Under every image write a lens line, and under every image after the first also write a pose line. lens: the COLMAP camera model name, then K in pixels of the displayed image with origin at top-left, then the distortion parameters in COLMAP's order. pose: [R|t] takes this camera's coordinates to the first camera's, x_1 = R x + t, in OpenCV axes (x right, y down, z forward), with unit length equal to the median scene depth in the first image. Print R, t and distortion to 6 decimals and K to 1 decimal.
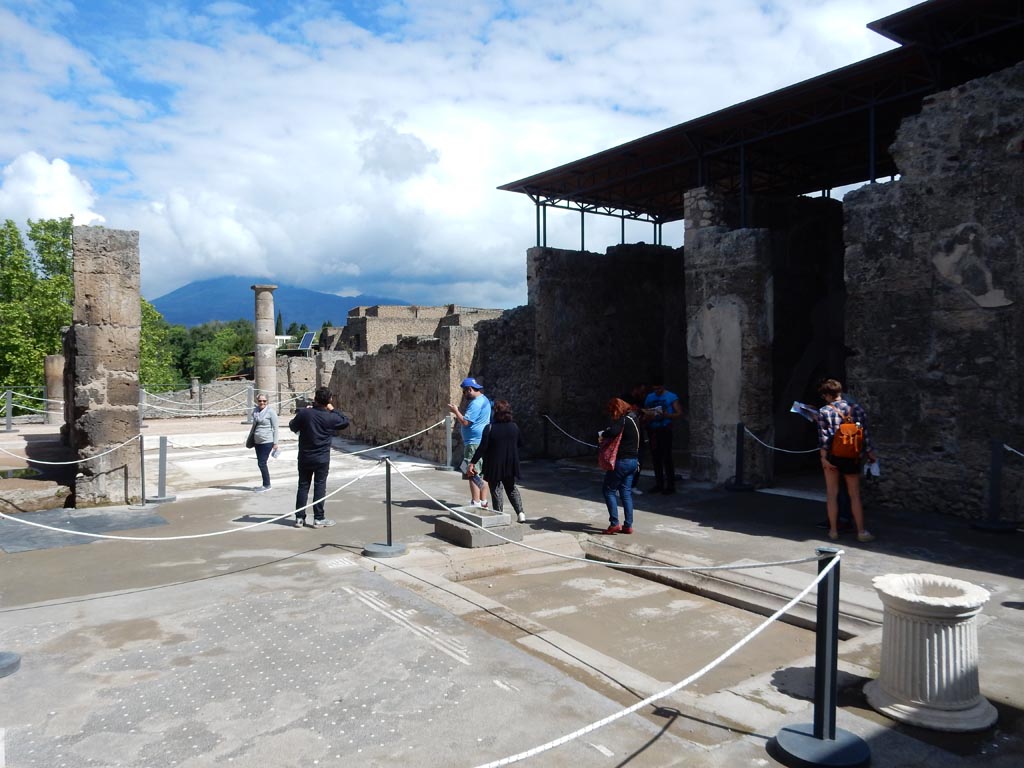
lens RADIAL K [[748.5, 0, 512.0], [0, 748.5, 384.0], [0, 0, 1]] dist [-0.028927, -0.004351]
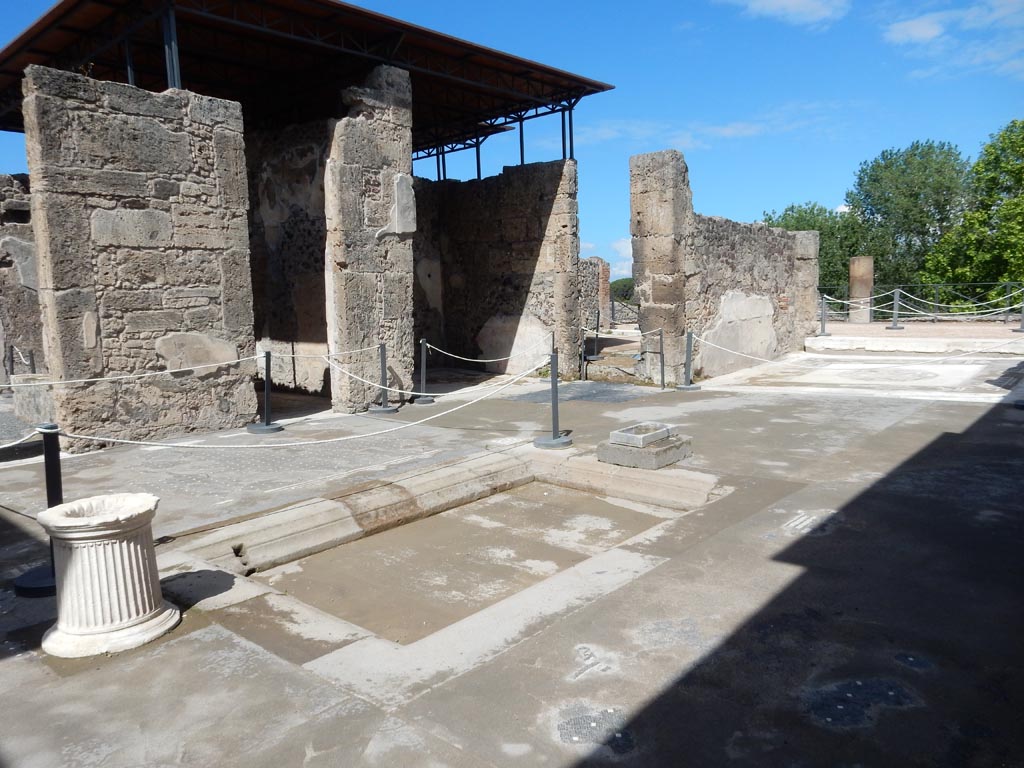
lens RADIAL K [[748.5, 0, 512.0], [0, 748.5, 384.0], [0, 0, 1]] dist [-0.028927, -0.004351]
pose [[0.247641, 0.123224, -0.960984, 0.586359], [0.009170, 0.991536, 0.129504, -0.000650], [0.968808, -0.040883, 0.244415, 0.476056]]
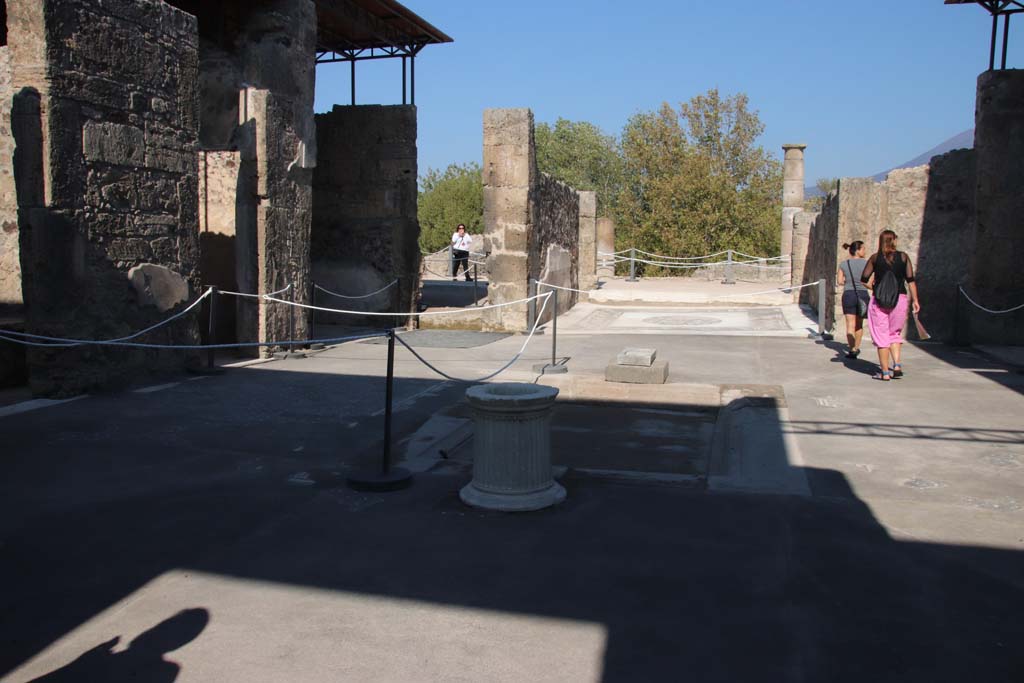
lens RADIAL K [[844.1, 0, 512.0], [0, 844.1, 341.5], [0, 0, 1]] dist [-0.123603, 0.103460]
pose [[0.641155, 0.102953, -0.760474, 0.562073], [-0.026995, 0.993373, 0.111724, 0.020842], [0.766937, -0.051104, 0.639685, 0.091745]]
